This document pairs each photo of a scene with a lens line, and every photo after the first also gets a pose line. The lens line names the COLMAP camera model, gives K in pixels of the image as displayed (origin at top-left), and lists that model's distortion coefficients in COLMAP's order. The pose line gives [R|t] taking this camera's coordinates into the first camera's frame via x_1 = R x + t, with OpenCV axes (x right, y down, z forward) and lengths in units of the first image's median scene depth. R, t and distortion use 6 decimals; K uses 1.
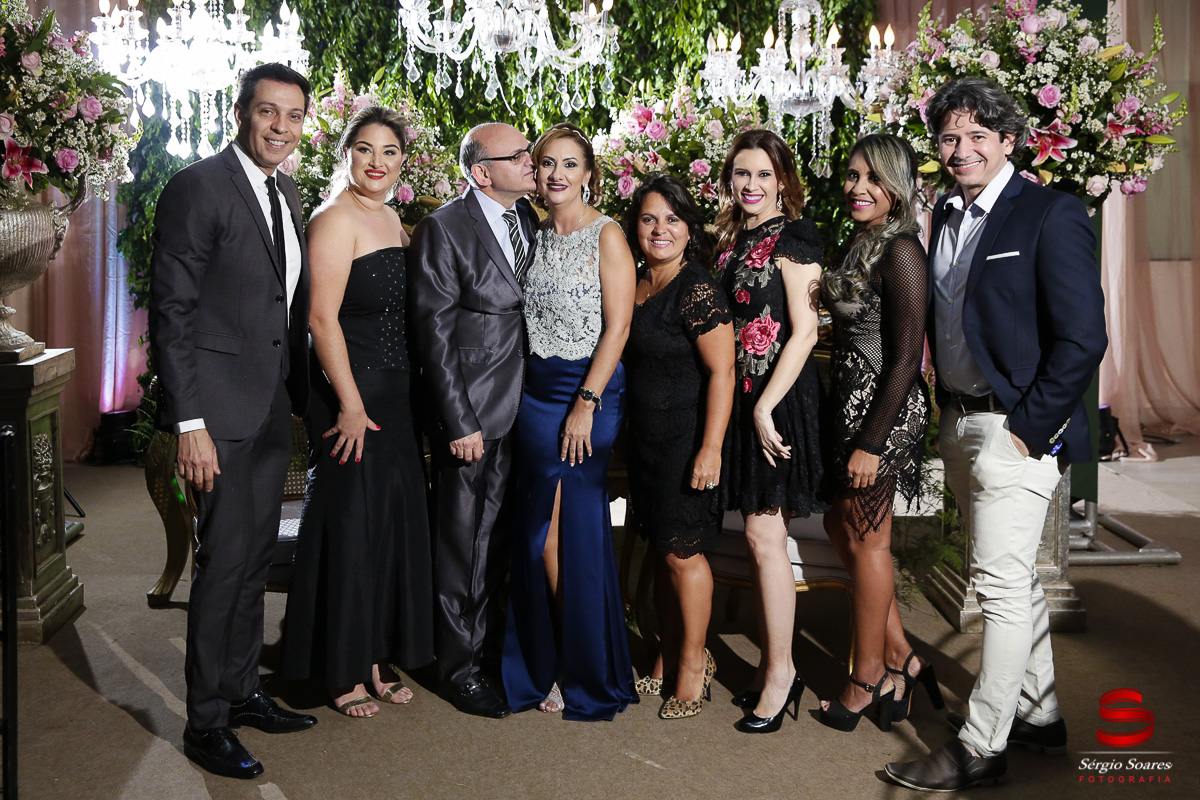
lens RADIAL K [[1262.1, 0, 596.8], [0, 1262.1, 304.3], [0, 0, 1]] dist [0.013630, -0.024401]
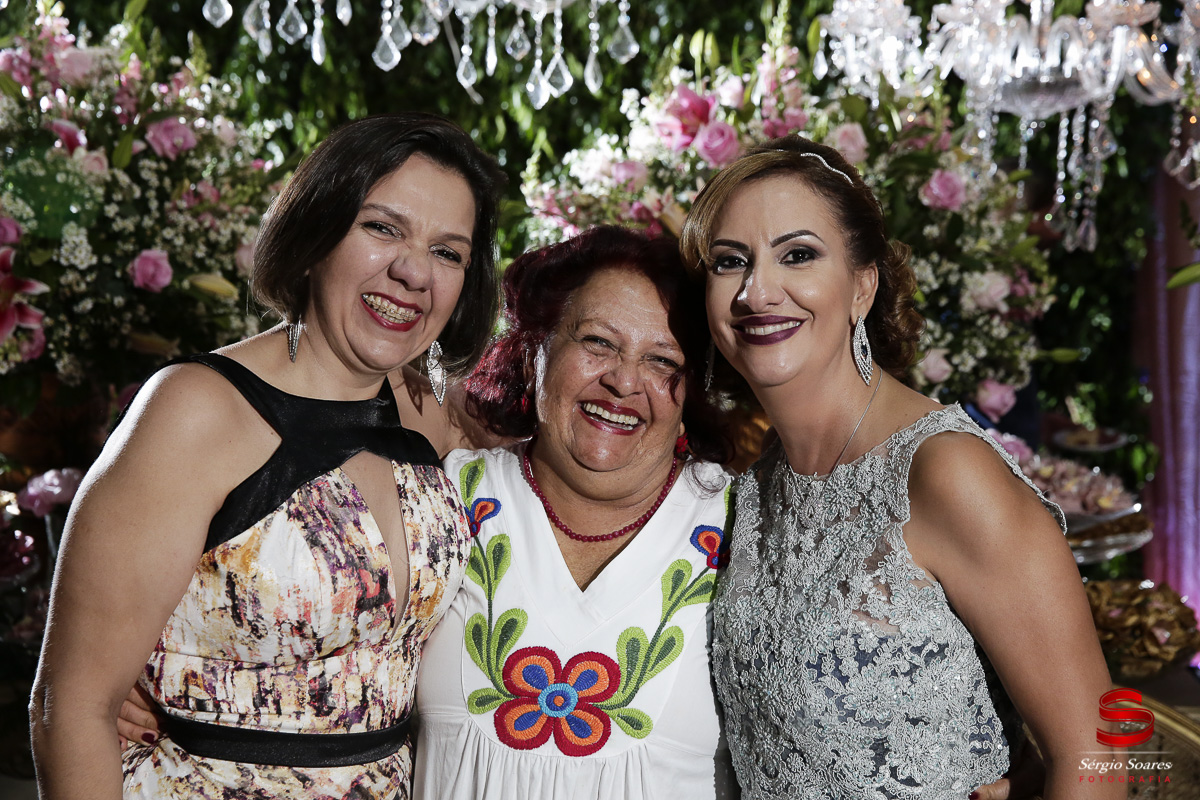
lens RADIAL K [[1774.9, 0, 600.0], [0, 1774.9, 400.0], [0, 0, 1]] dist [0.096435, 0.103396]
pose [[0.998366, 0.031902, -0.047406, 0.037753], [-0.031108, 0.999365, 0.017385, -0.054800], [0.047930, -0.015882, 0.998724, 0.352948]]
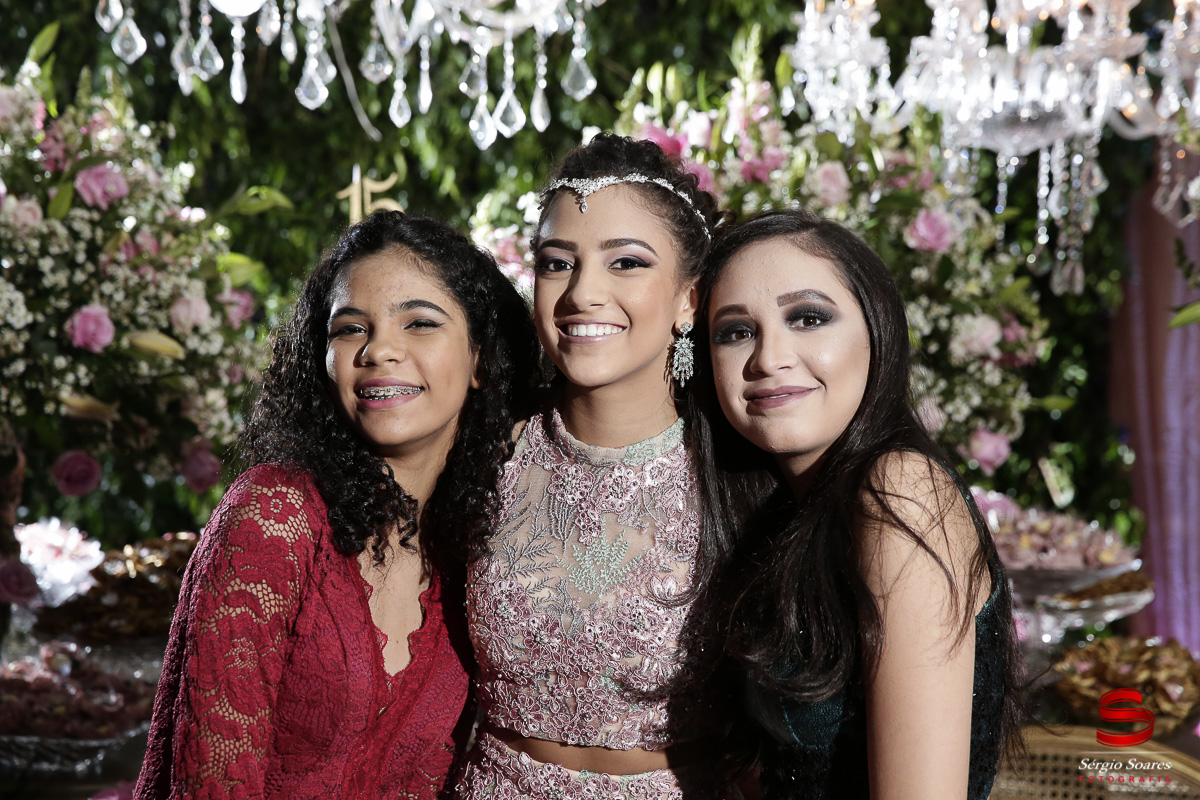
lens RADIAL K [[2191.1, 0, 600.0], [0, 2191.1, 400.0], [0, 0, 1]] dist [0.172609, 0.234137]
pose [[0.999601, 0.010796, 0.026091, -0.002591], [-0.010096, 0.999590, -0.026805, -0.044007], [-0.026369, 0.026531, 0.999300, 0.254559]]
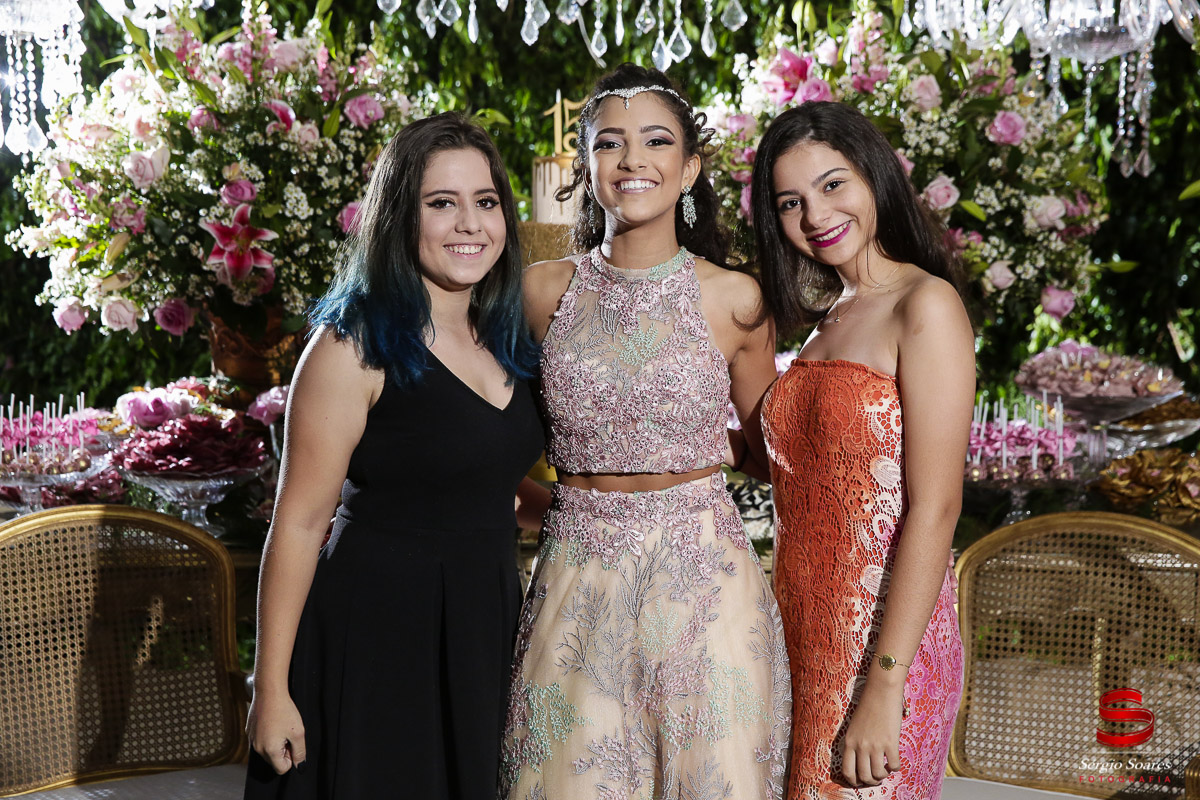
lens RADIAL K [[1954.4, 0, 595.5], [0, 1954.4, 405.7], [0, 0, 1]] dist [0.139624, 0.072267]
pose [[0.993545, 0.004174, -0.113359, 0.049319], [-0.000880, 0.999576, 0.029087, -0.029108], [0.113433, -0.028800, 0.993128, 0.143747]]
